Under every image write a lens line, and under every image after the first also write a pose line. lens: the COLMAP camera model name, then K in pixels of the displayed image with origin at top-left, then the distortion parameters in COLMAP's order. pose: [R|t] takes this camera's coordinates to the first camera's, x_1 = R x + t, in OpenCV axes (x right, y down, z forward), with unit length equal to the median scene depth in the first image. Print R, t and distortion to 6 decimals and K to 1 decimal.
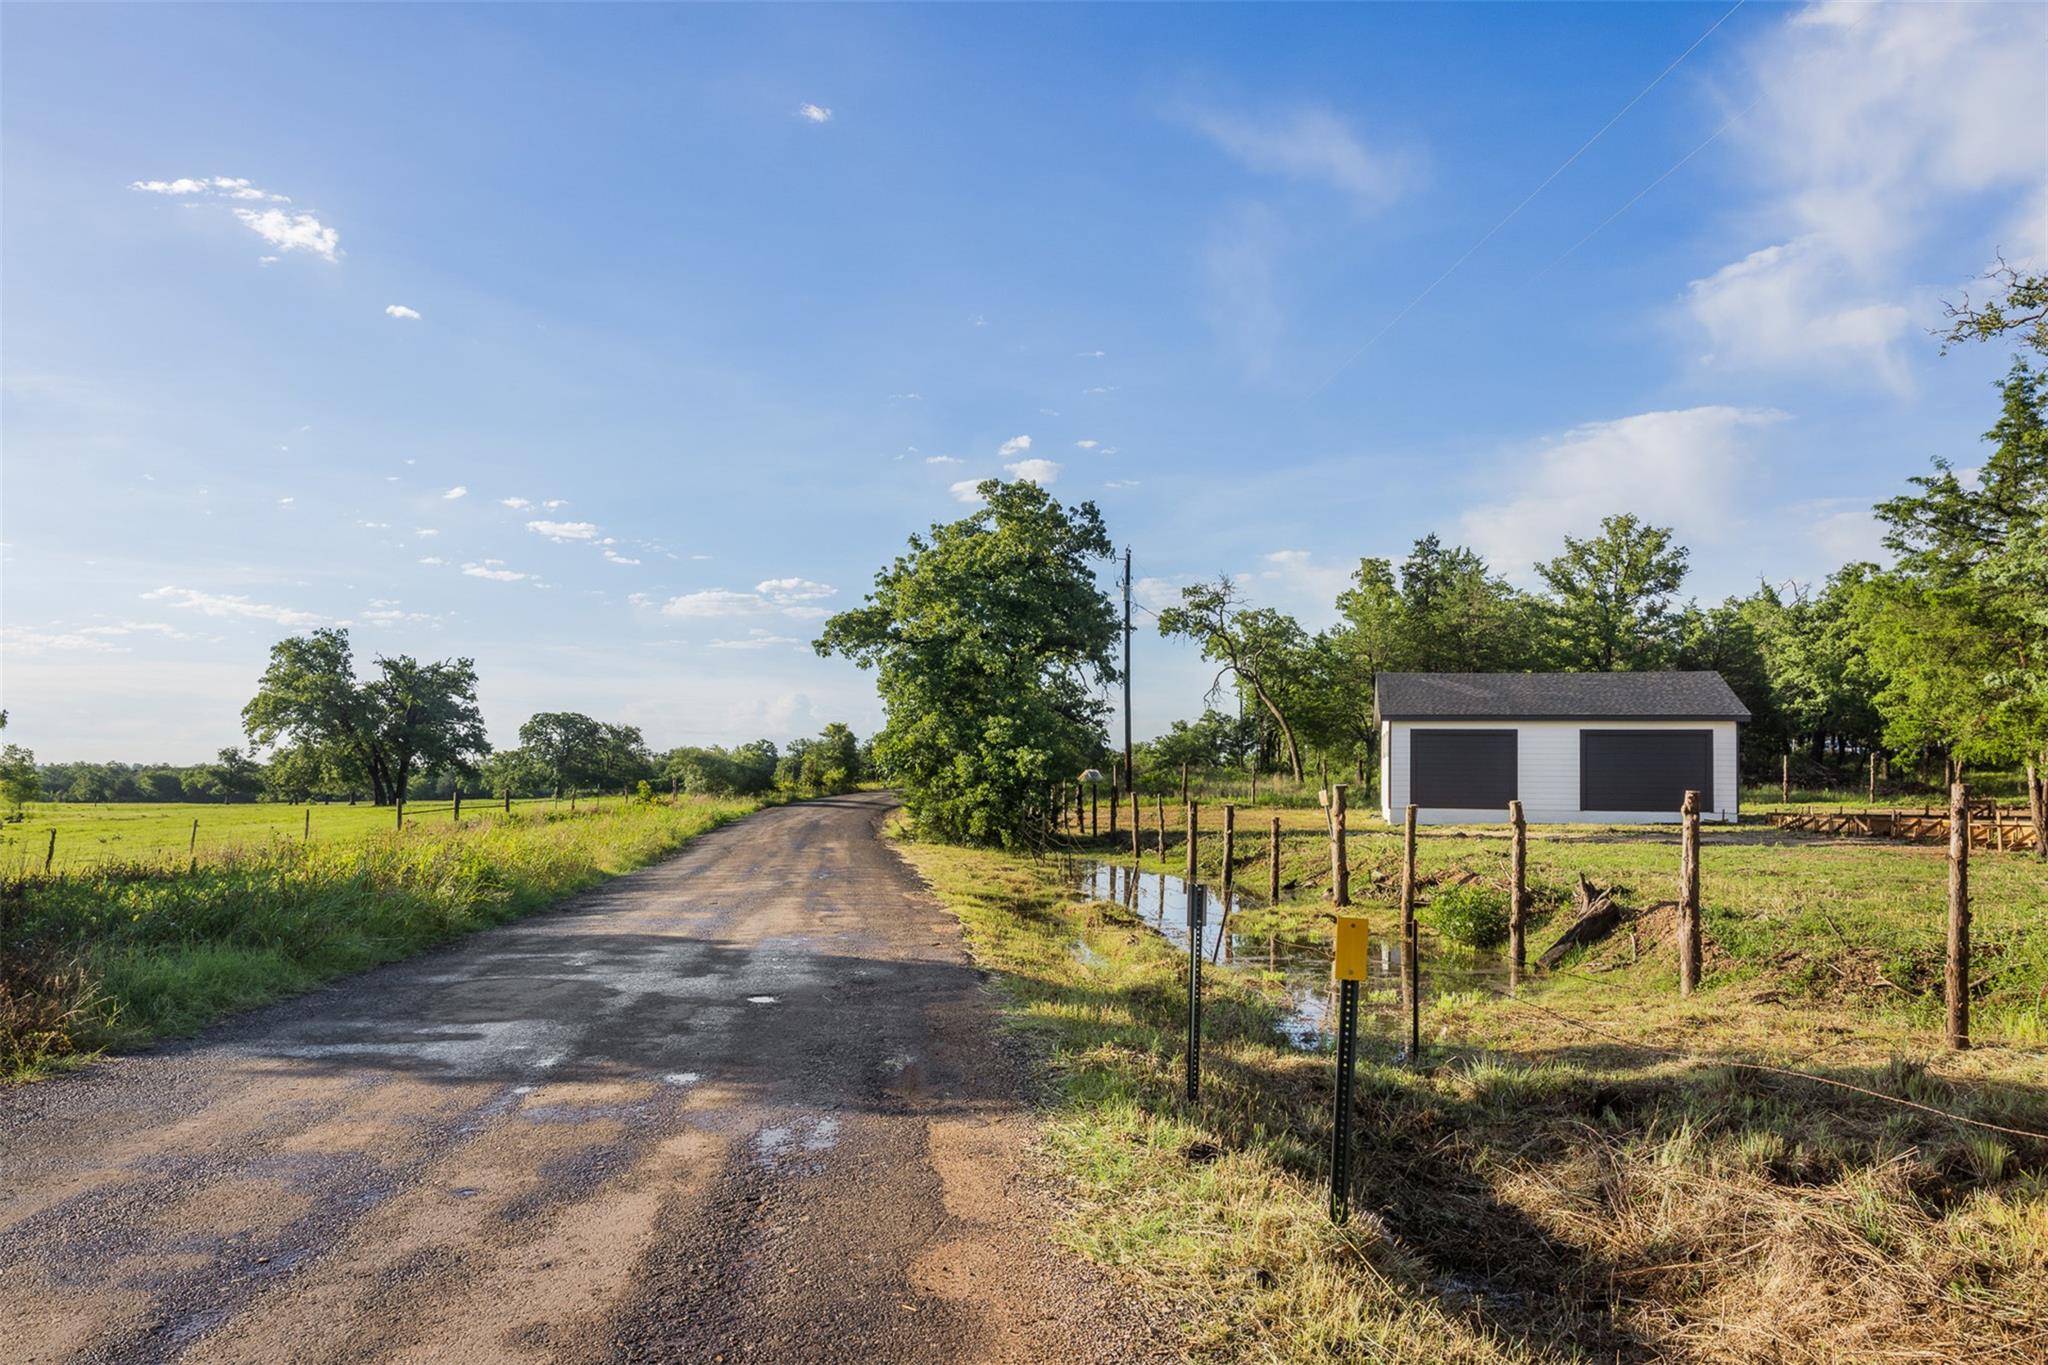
lens RADIAL K [[1626.1, 0, 1024.0], [0, 1626.1, 682.5], [0, 0, 1]] dist [-0.002921, 0.156291]
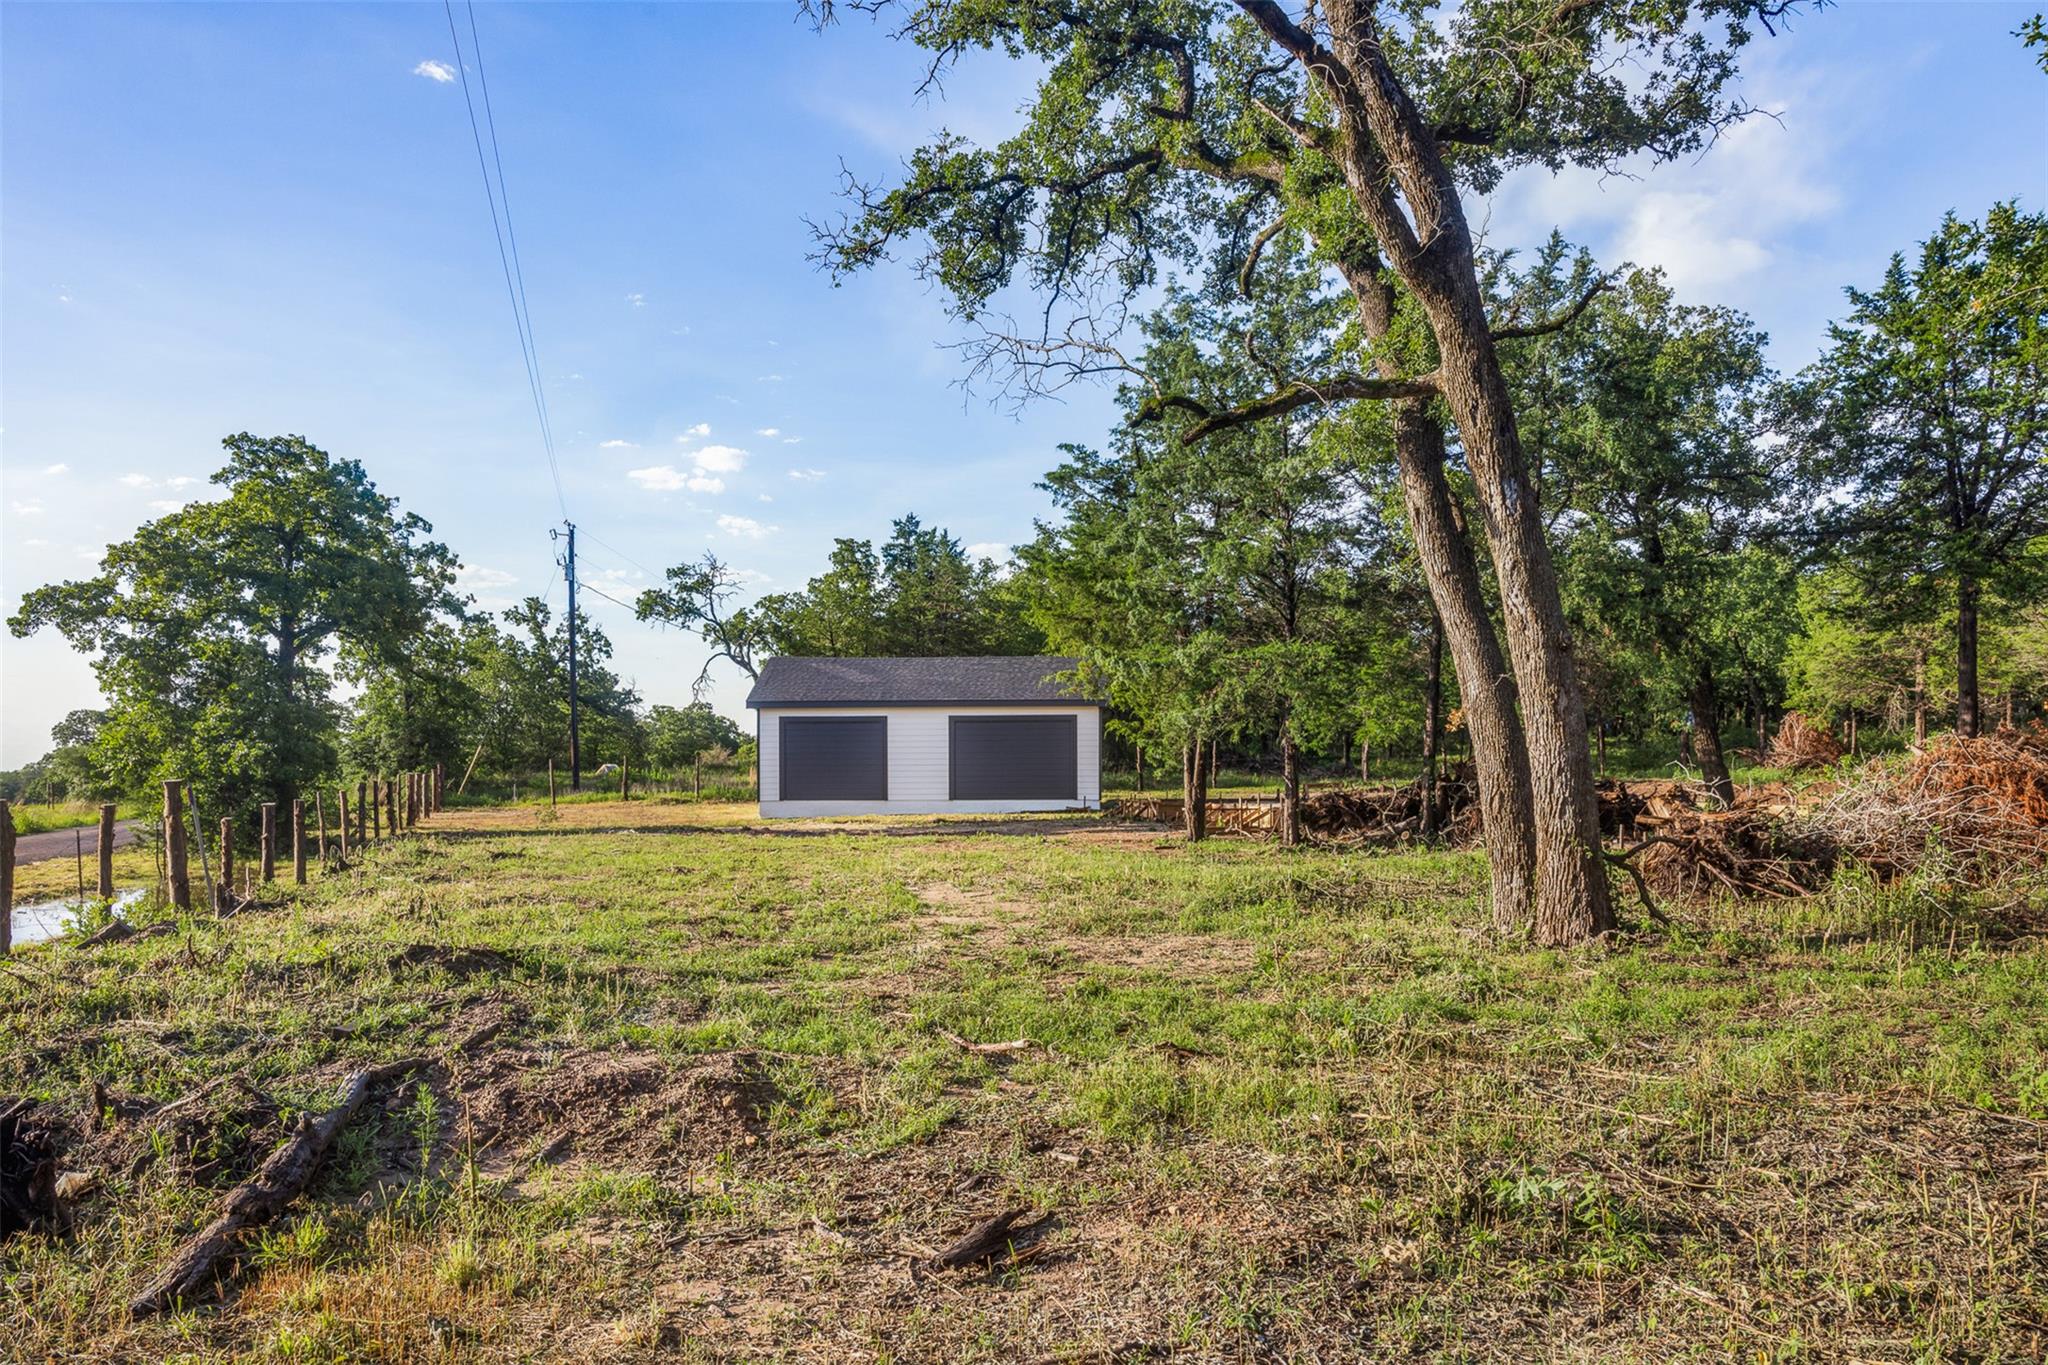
lens RADIAL K [[1626.1, 0, 1024.0], [0, 1626.1, 682.5], [0, 0, 1]] dist [-0.002921, 0.156291]
pose [[0.987704, -0.004999, 0.156255, 0.171158], [0.004274, 0.999978, 0.004980, 0.003790], [-0.156276, -0.004251, 0.987704, 0.047150]]
